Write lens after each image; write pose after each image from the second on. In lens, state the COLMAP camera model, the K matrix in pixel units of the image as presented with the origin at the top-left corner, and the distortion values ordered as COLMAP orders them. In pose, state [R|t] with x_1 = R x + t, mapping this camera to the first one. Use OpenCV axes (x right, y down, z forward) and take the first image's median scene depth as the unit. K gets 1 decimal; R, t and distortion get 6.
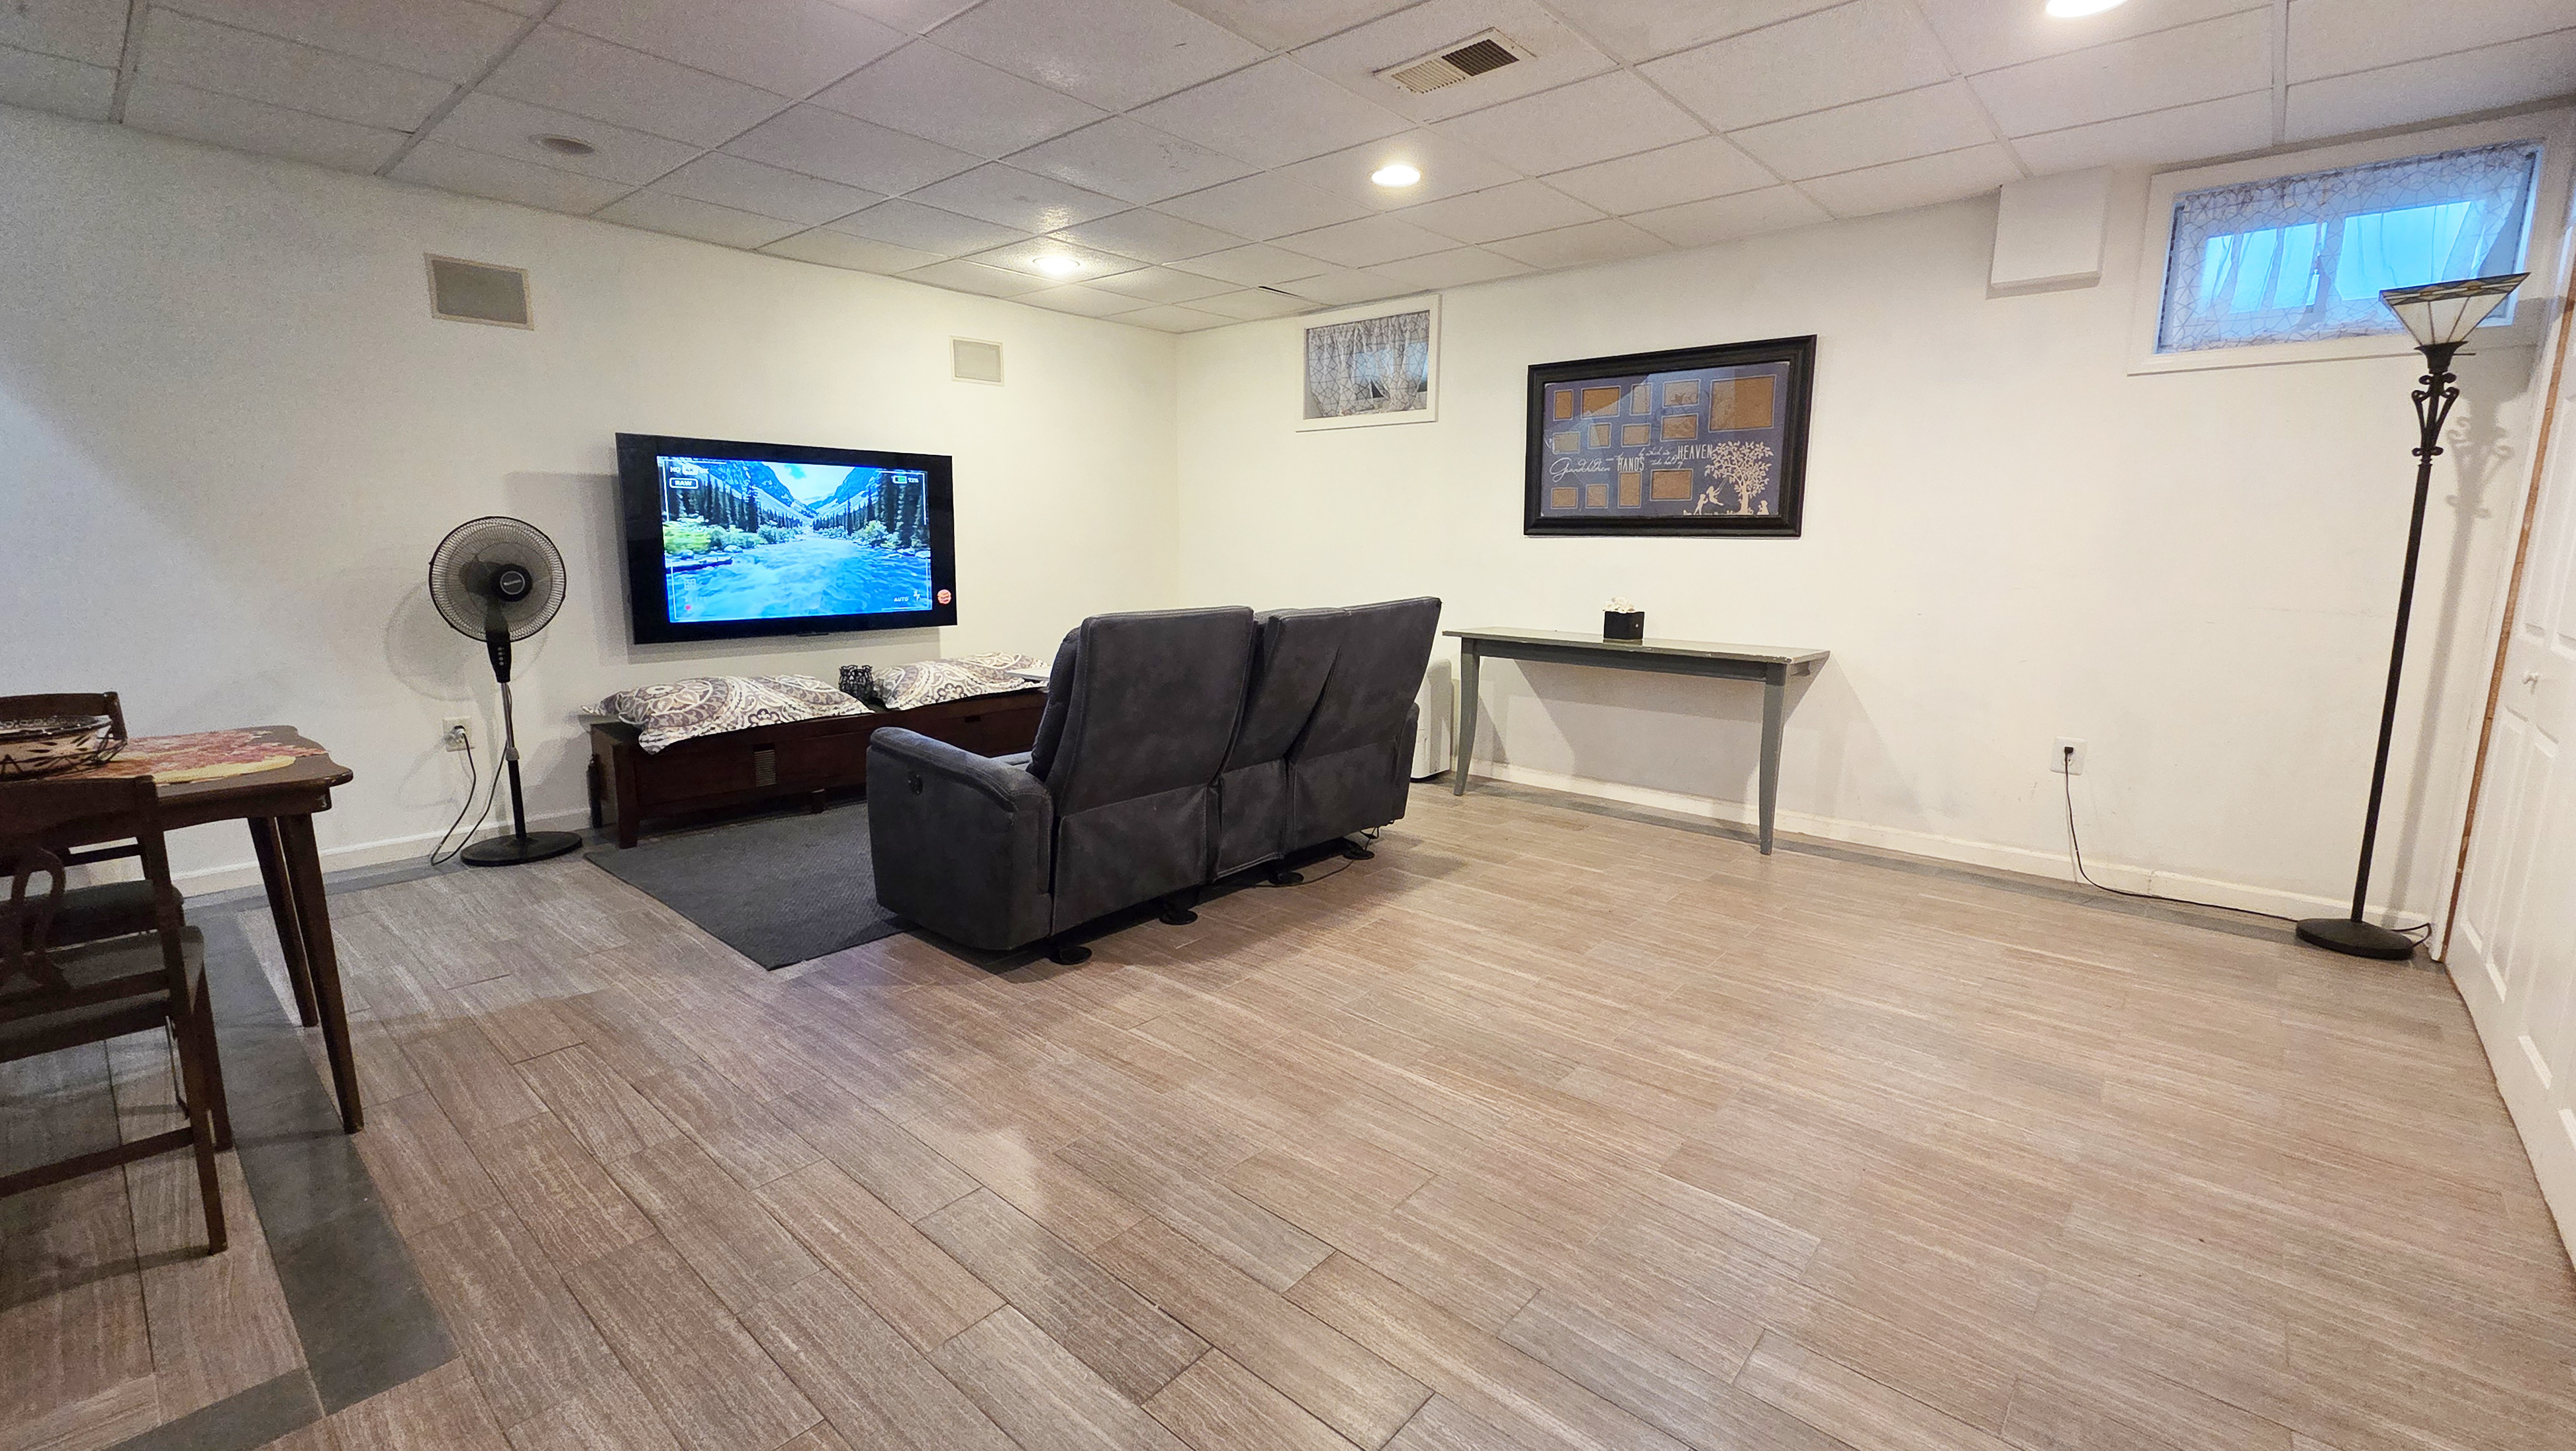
lens RADIAL K [[1130.1, 0, 1299.7], [0, 1130.1, 724.3], [0, 0, 1]] dist [-0.000586, 0.001102]
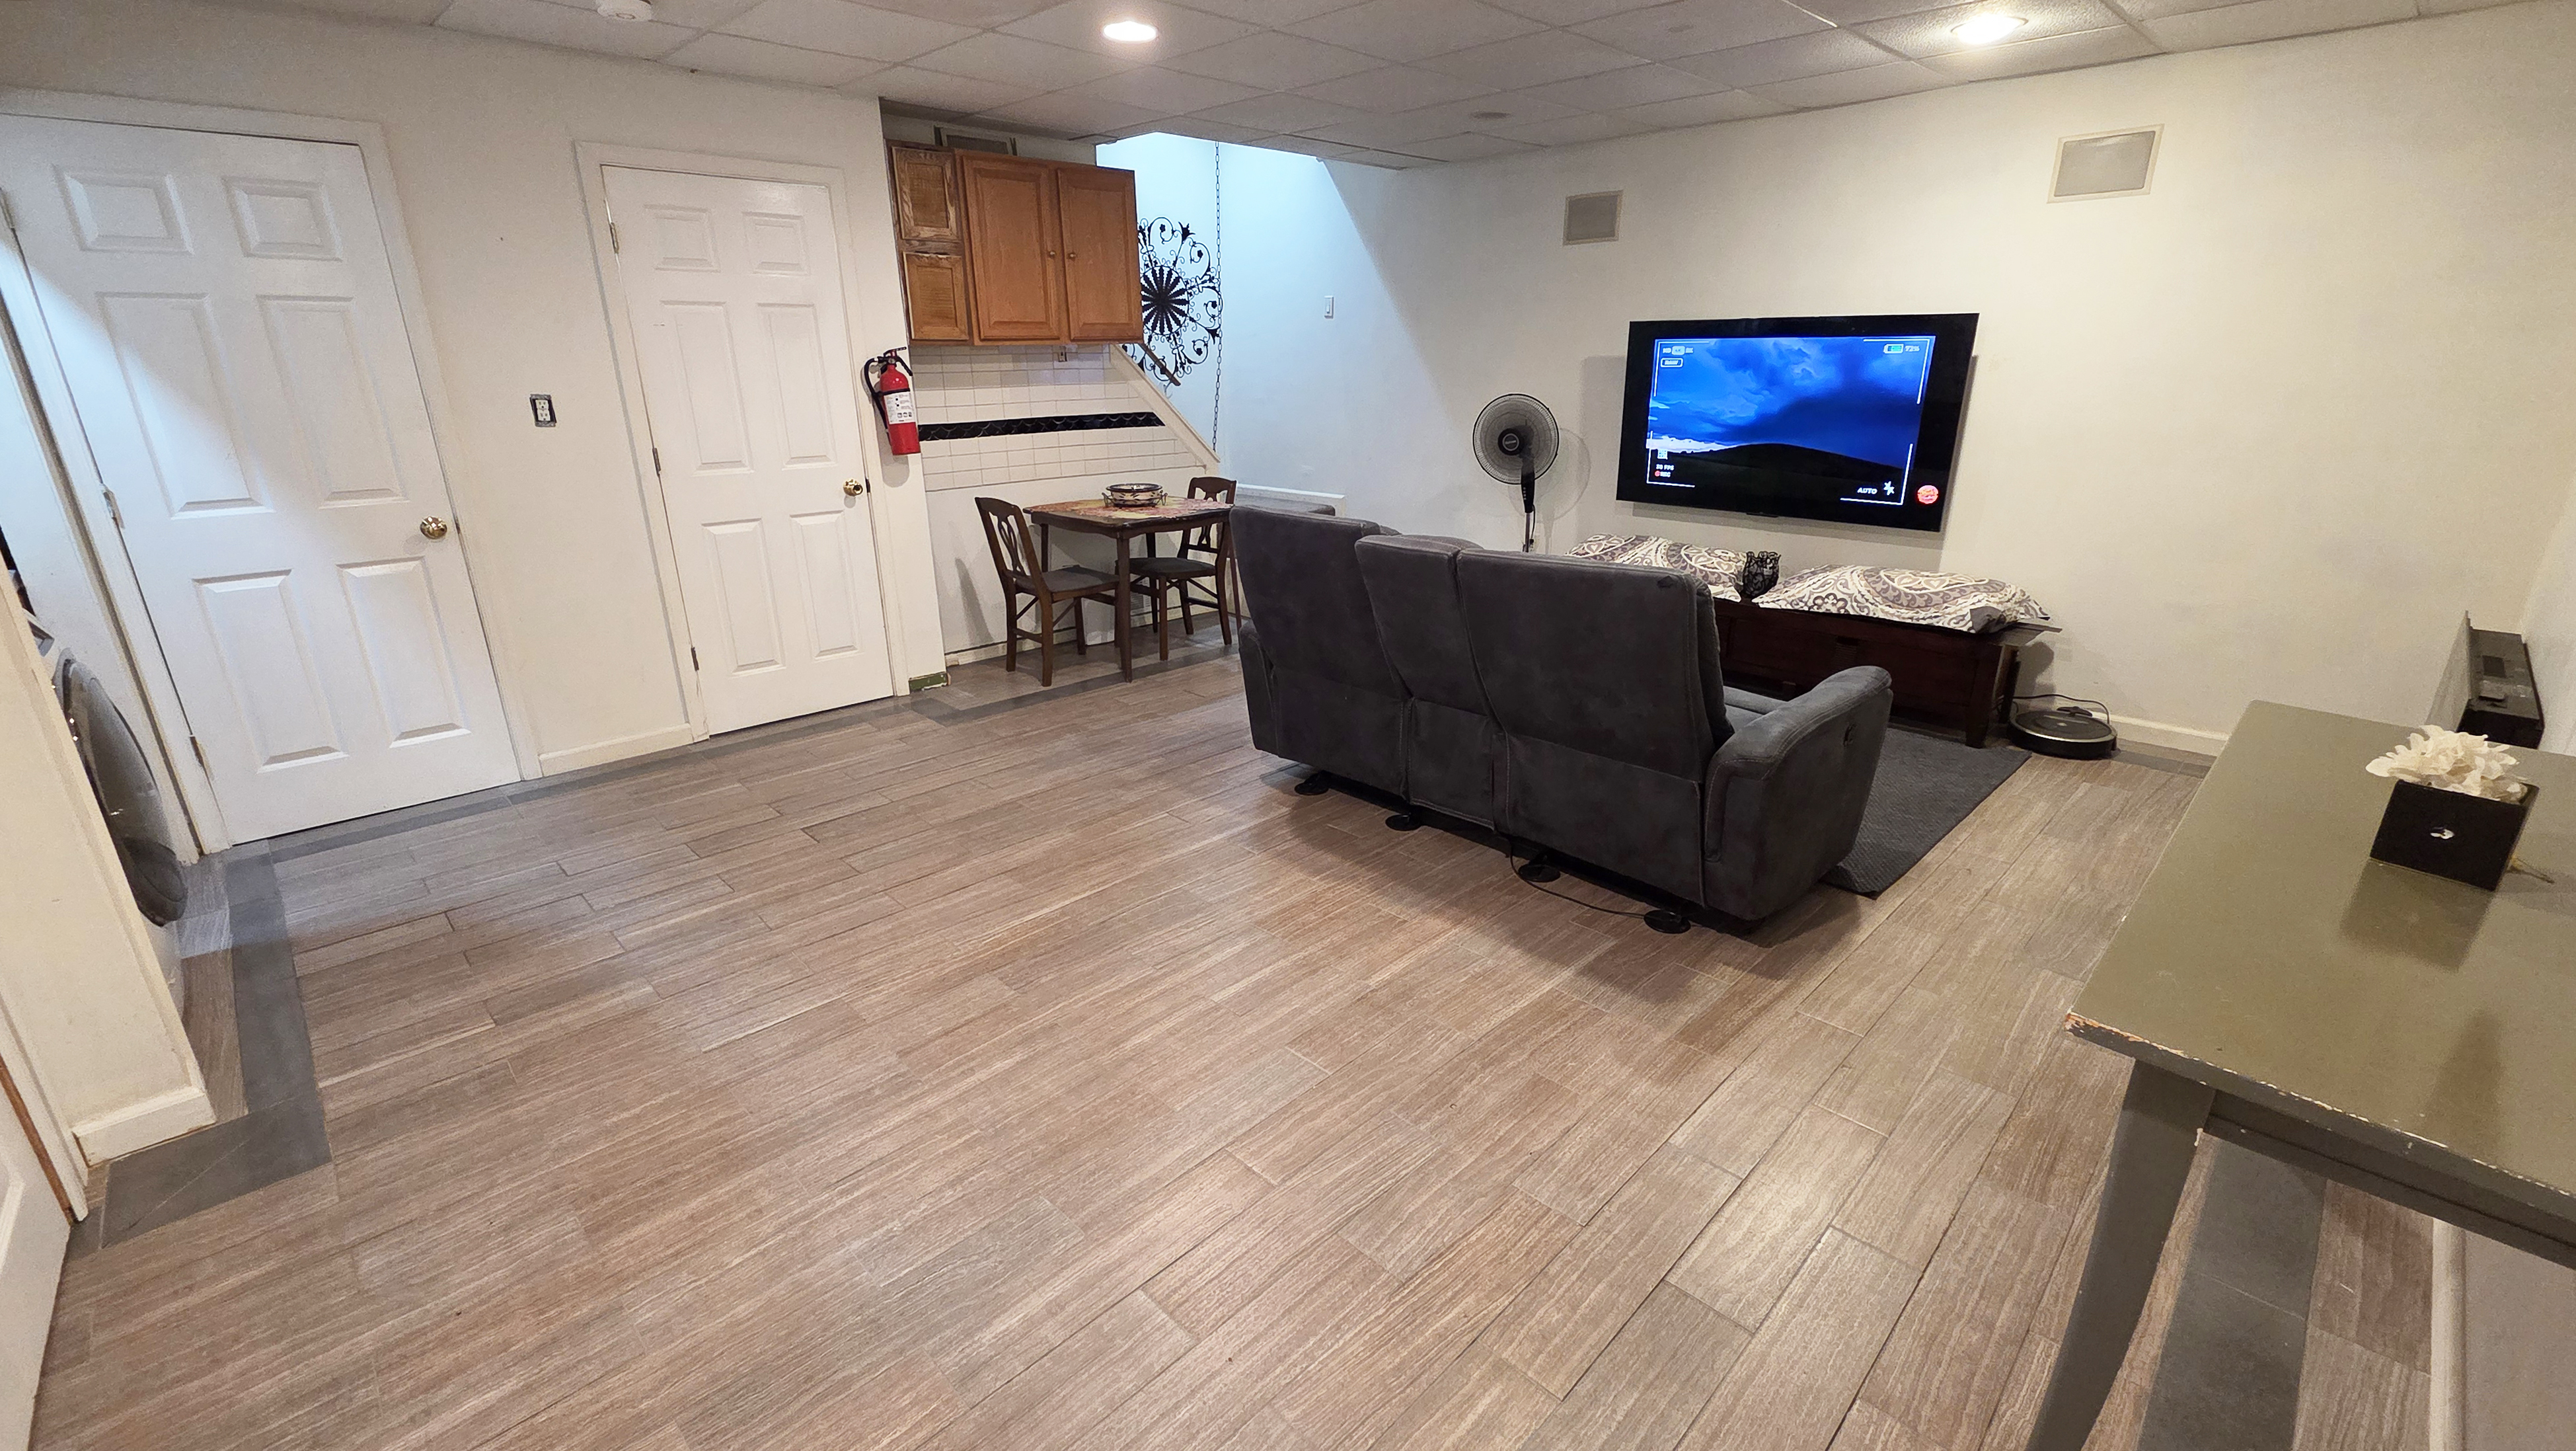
lens RADIAL K [[1130.1, 0, 1299.7], [0, 1130.1, 724.3], [0, 0, 1]] dist [-0.000586, 0.001102]
pose [[-0.113571, 0.307240, -0.944831, 0.771692], [-0.158057, 0.933285, 0.322485, -0.206925], [0.980877, 0.185962, -0.057433, 0.875451]]
